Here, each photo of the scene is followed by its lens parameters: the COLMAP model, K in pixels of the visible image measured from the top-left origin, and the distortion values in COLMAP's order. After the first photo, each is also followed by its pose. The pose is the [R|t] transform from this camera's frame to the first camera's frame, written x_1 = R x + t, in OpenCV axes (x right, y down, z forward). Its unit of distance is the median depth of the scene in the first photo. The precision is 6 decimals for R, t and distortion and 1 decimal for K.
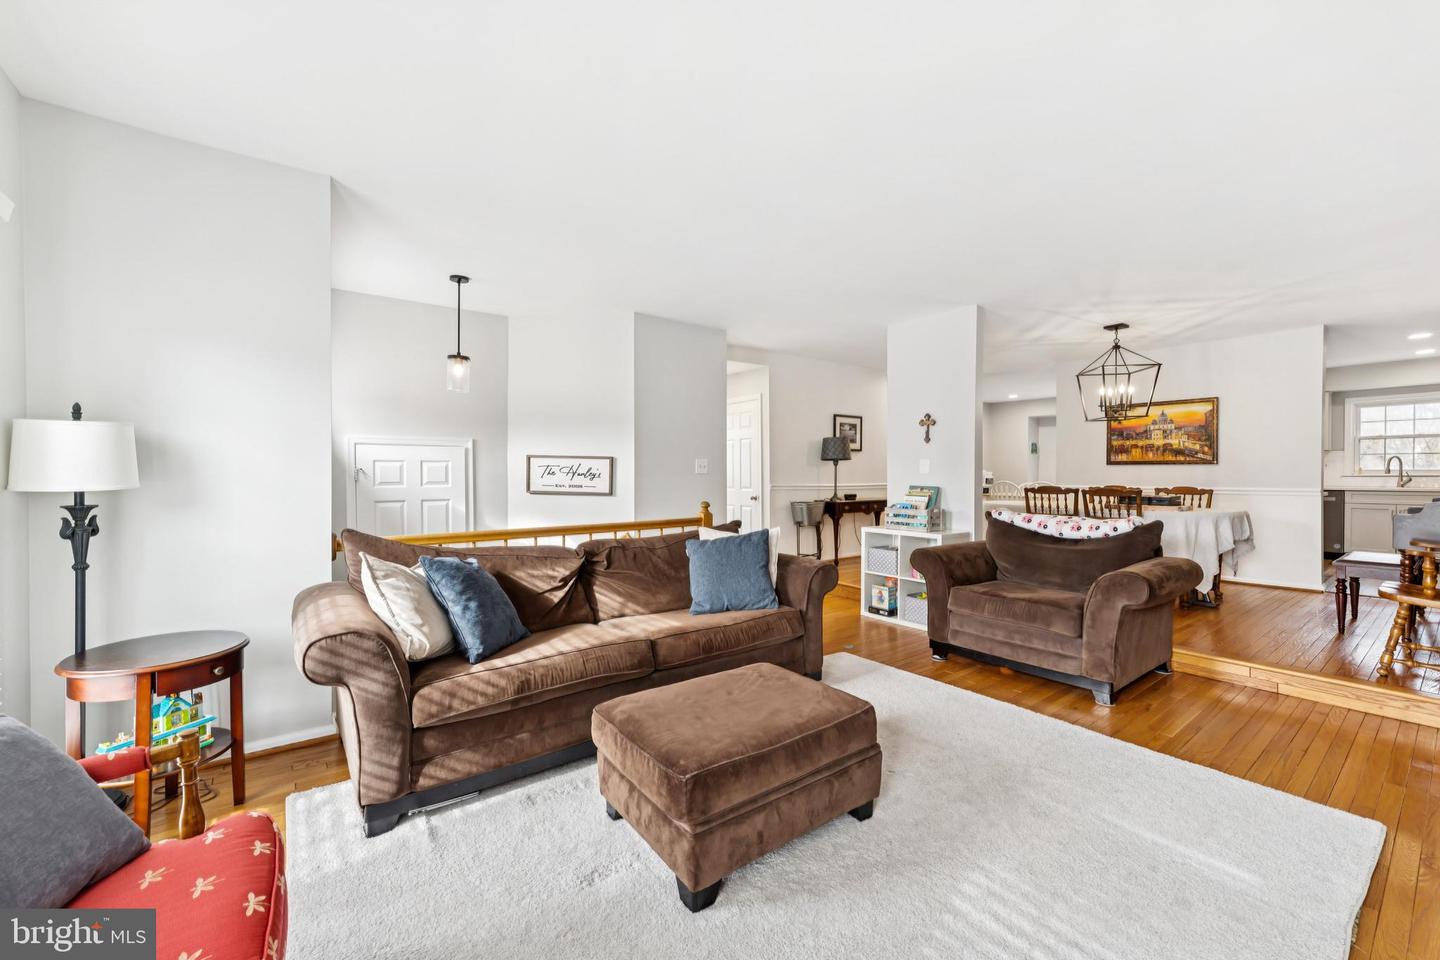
lens RADIAL K [[581.4, 0, 715.4], [0, 581.4, 478.7], [0, 0, 1]] dist [0.001277, -0.000370]
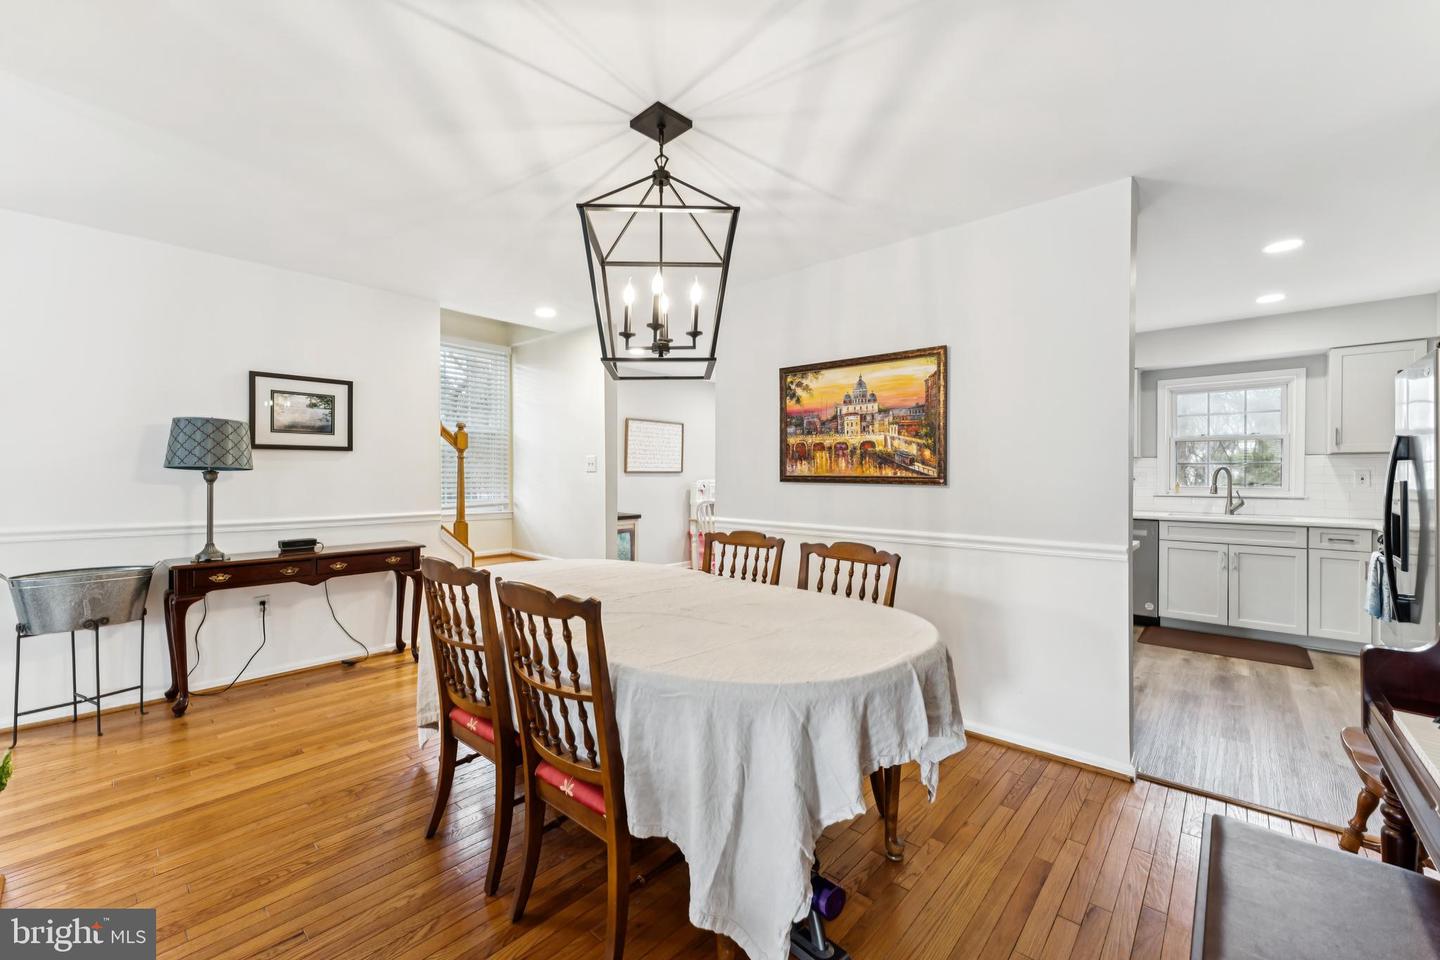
lens RADIAL K [[581.4, 0, 718.6], [0, 581.4, 475.3], [0, 0, 1]] dist [0.001277, -0.000370]
pose [[0.981560, 0.003128, 0.191130, 0.523663], [-0.002175, 0.999984, -0.005196, -0.027047], [-0.191143, 0.004685, 0.981551, 0.503396]]
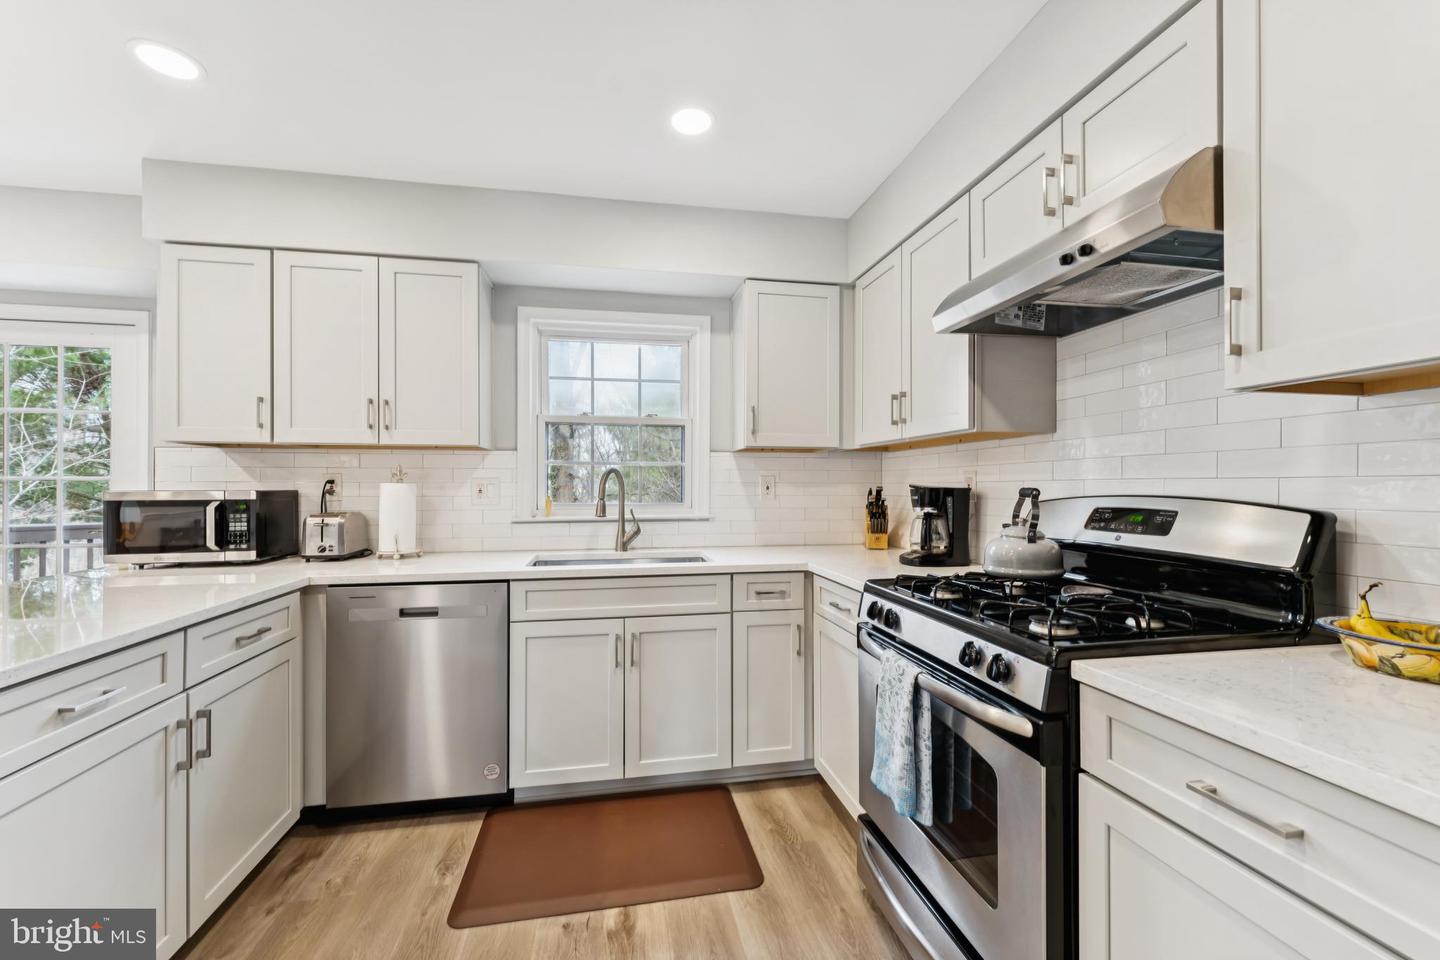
lens RADIAL K [[581.4, 0, 714.1], [0, 581.4, 482.3], [0, 0, 1]] dist [0.001277, -0.000370]
pose [[0.451989, 0.007764, 0.891990, 0.943144], [0.006158, 0.999911, -0.011824, -0.027397], [-0.892002, 0.010837, 0.451901, 0.843830]]
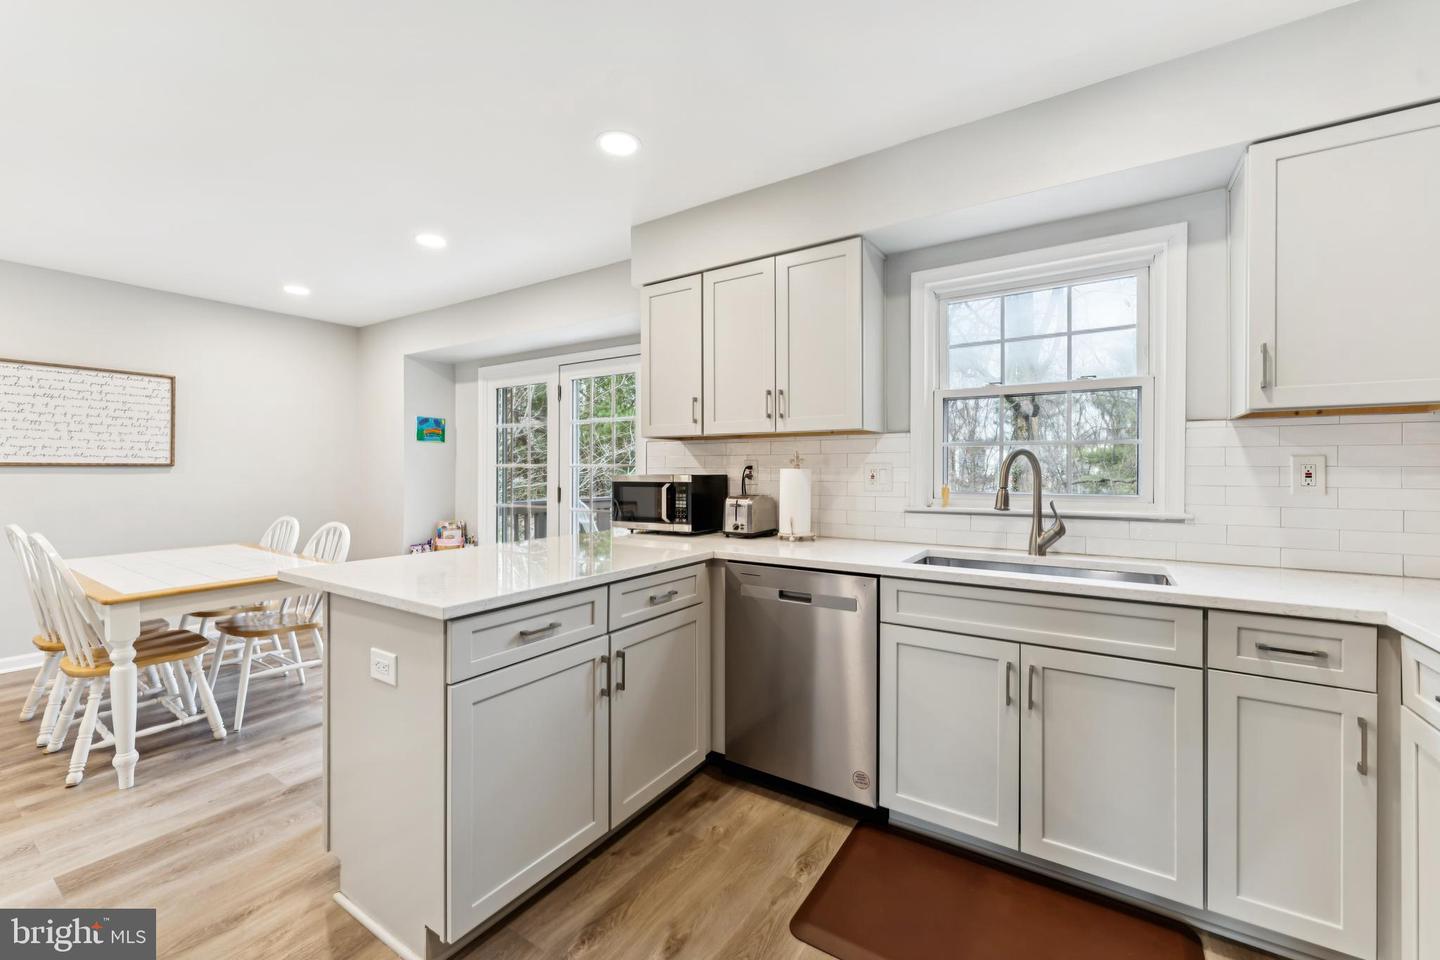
lens RADIAL K [[581.4, 0, 716.0], [0, 581.4, 469.7], [0, 0, 1]] dist [0.001277, -0.000370]
pose [[0.944575, 0.003059, 0.328280, 1.007423], [-0.000019, 0.999957, -0.009263, -0.028183], [-0.328295, 0.008743, 0.944535, 0.842154]]
